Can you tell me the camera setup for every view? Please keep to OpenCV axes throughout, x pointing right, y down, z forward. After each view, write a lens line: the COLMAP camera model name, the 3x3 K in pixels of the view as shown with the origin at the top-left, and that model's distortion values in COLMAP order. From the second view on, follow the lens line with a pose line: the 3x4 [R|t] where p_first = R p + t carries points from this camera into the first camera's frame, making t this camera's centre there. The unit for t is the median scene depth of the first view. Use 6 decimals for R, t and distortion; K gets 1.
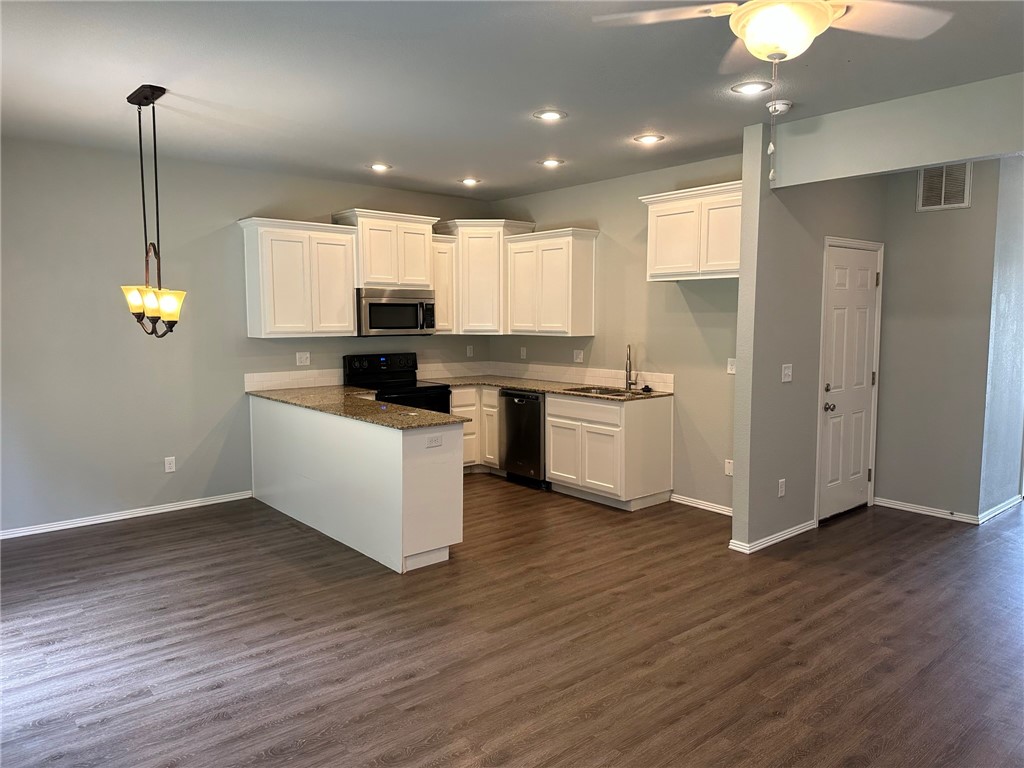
lens RADIAL K [[718.6, 0, 538.6], [0, 718.6, 379.5], [0, 0, 1]] dist [0.039927, -0.048747]
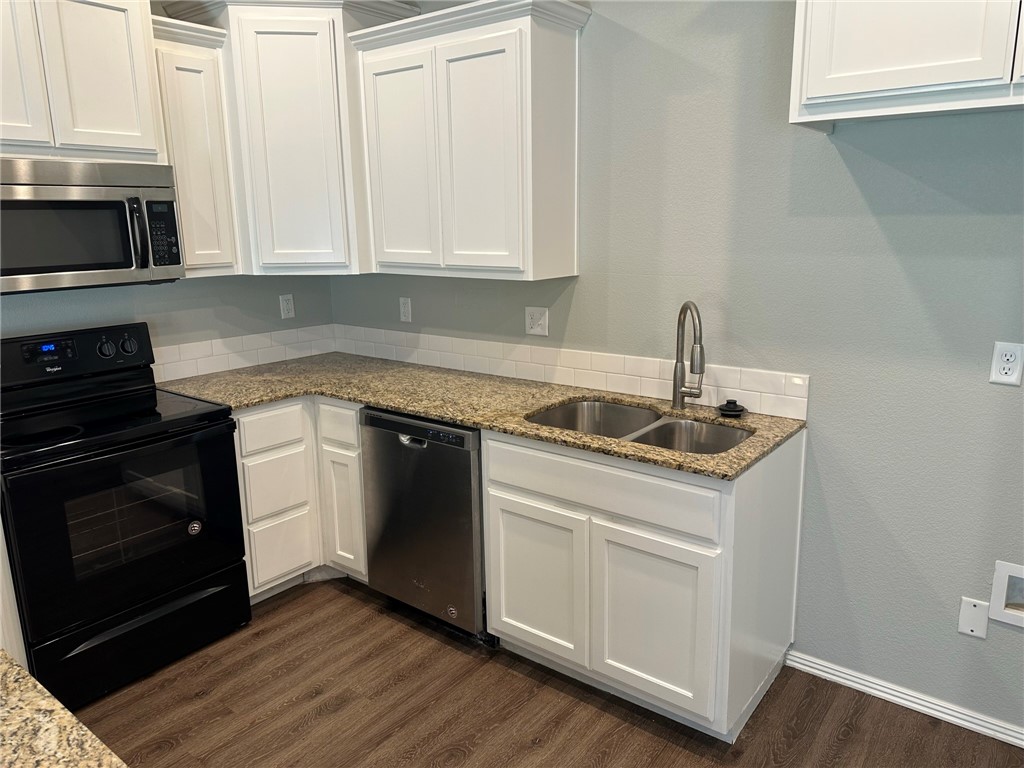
lens RADIAL K [[718.6, 0, 538.8], [0, 718.6, 381.2], [0, 0, 1]] dist [0.039927, -0.048747]
pose [[0.979546, -0.055401, 0.193443, -0.036280], [0.030326, 0.991016, 0.130257, -0.060856], [-0.198922, -0.121726, 0.972426, 0.640646]]
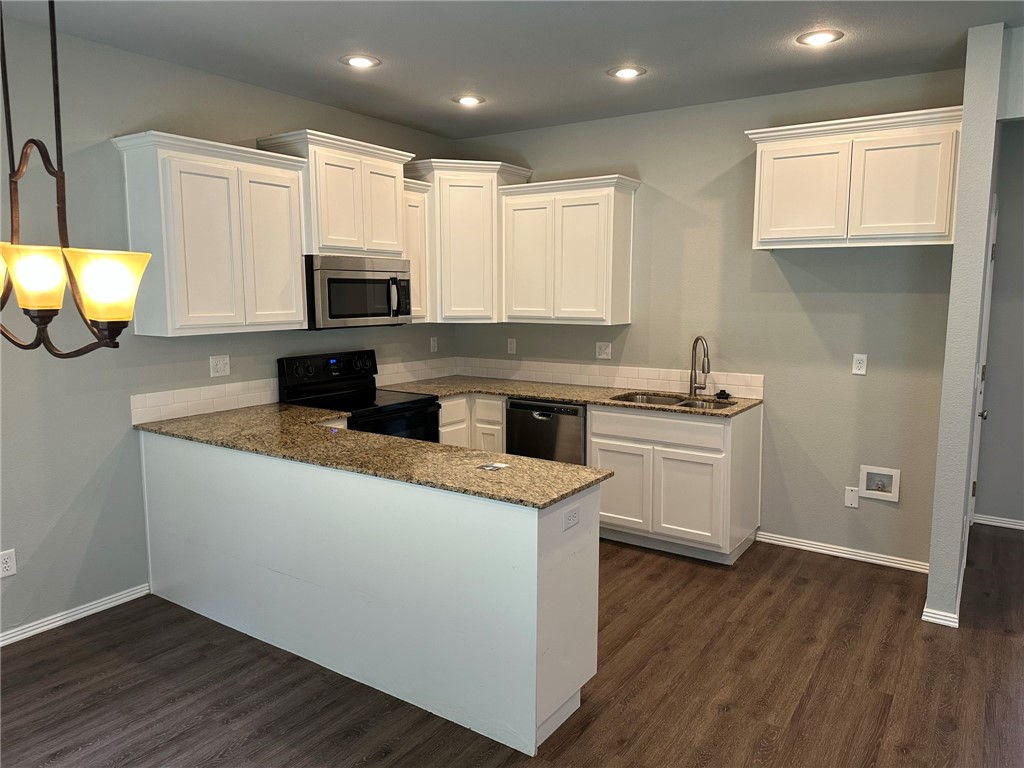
lens RADIAL K [[718.6, 0, 532.0], [0, 718.6, 379.9], [0, 0, 1]] dist [0.039927, -0.048747]
pose [[0.965492, -0.032107, 0.258448, -0.241843], [0.023138, 0.999022, 0.037672, -0.036269], [-0.259405, -0.030392, 0.965290, 0.334217]]
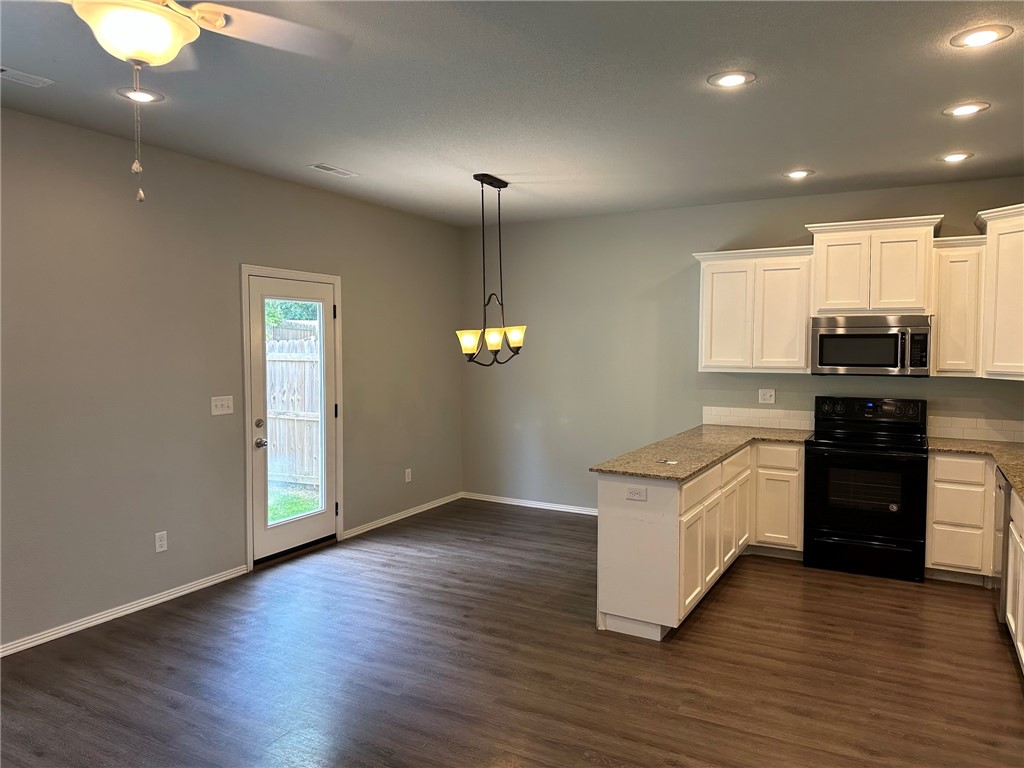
lens RADIAL K [[718.6, 0, 503.5], [0, 718.6, 377.2], [0, 0, 1]] dist [0.039927, -0.048747]
pose [[0.324798, 0.046124, -0.944658, 0.463059], [-0.087434, 0.995997, 0.018569, -0.043204], [0.941733, 0.076564, 0.327531, 0.408355]]
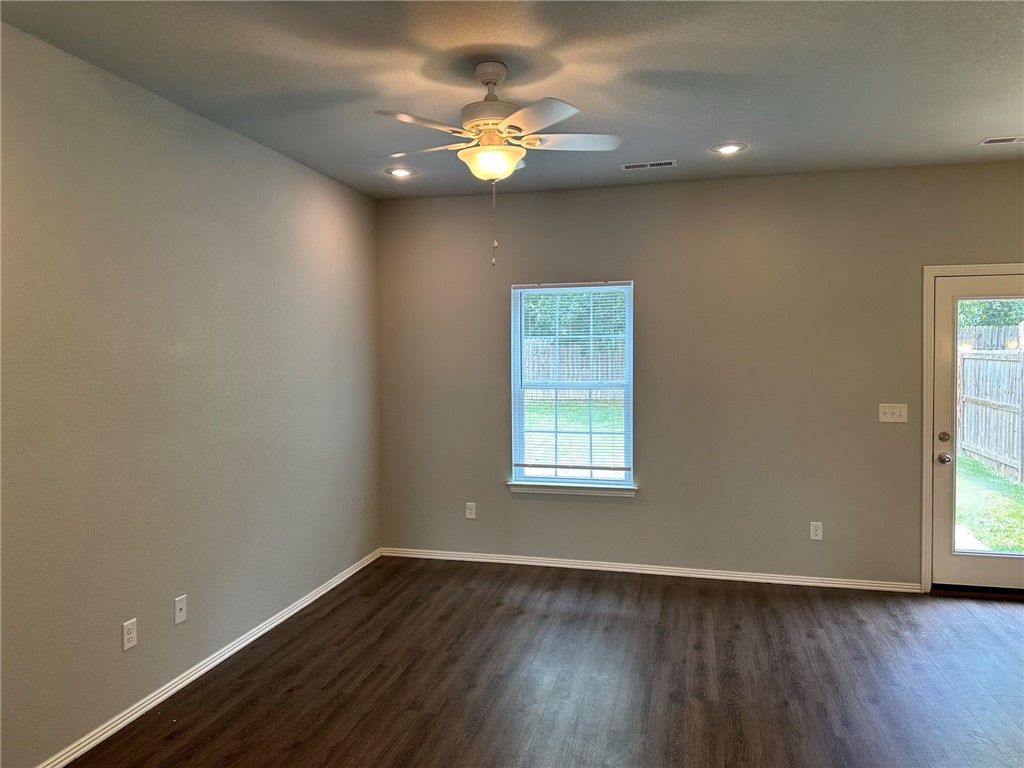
lens RADIAL K [[718.6, 0, 513.6], [0, 718.6, 374.4], [0, 0, 1]] dist [0.039927, -0.048747]
pose [[-0.822221, 0.023699, -0.568675, 0.393272], [-0.048860, 0.992506, 0.112005, -0.079891], [0.567068, 0.119878, -0.814901, 0.785277]]
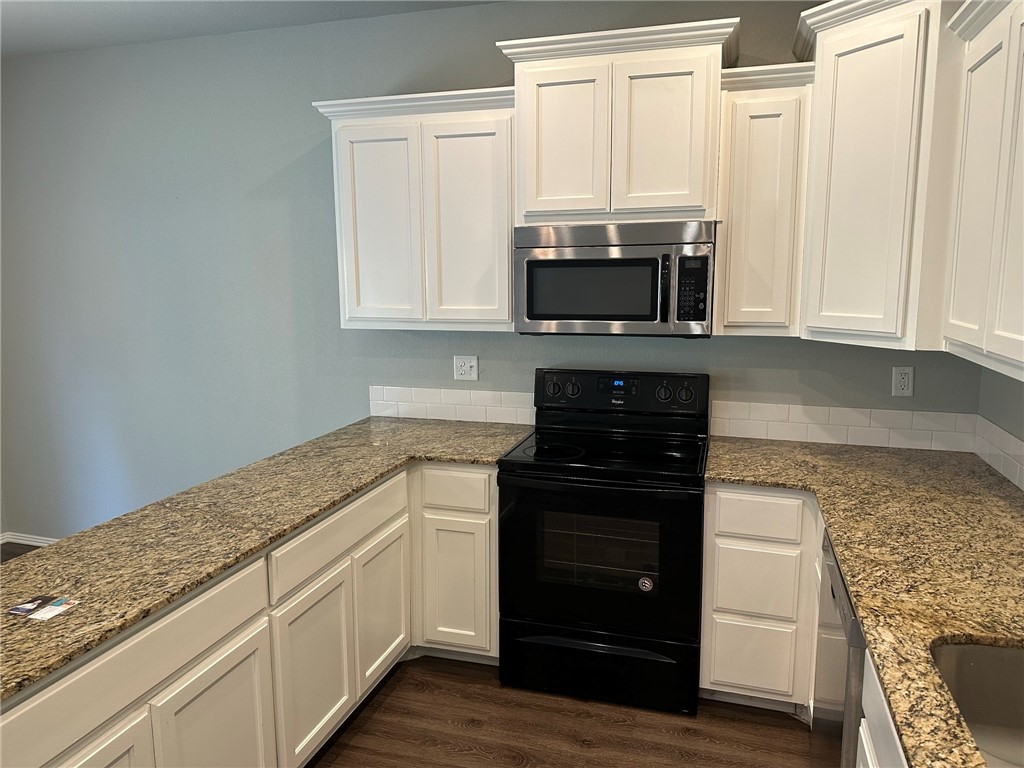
lens RADIAL K [[718.6, 0, 503.4], [0, 718.6, 375.0], [0, 0, 1]] dist [0.039927, -0.048747]
pose [[0.511655, 0.117496, -0.851119, 0.150643], [-0.072684, 0.992974, 0.093384, -0.080351], [0.856111, 0.014082, 0.516600, 0.803990]]
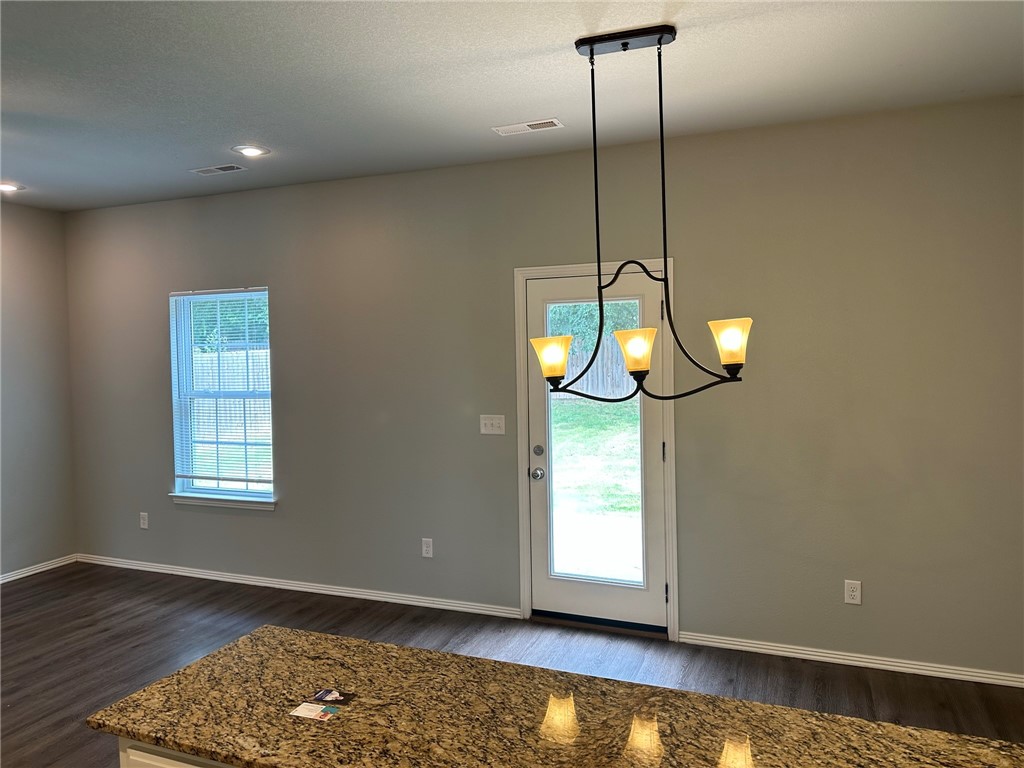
lens RADIAL K [[718.6, 0, 515.2], [0, 718.6, 379.9], [0, 0, 1]] dist [0.039927, -0.048747]
pose [[-0.897385, 0.035332, -0.439831, -0.098169], [-0.021447, 0.992118, 0.123455, -0.106232], [0.440727, 0.120220, -0.889554, 1.038709]]
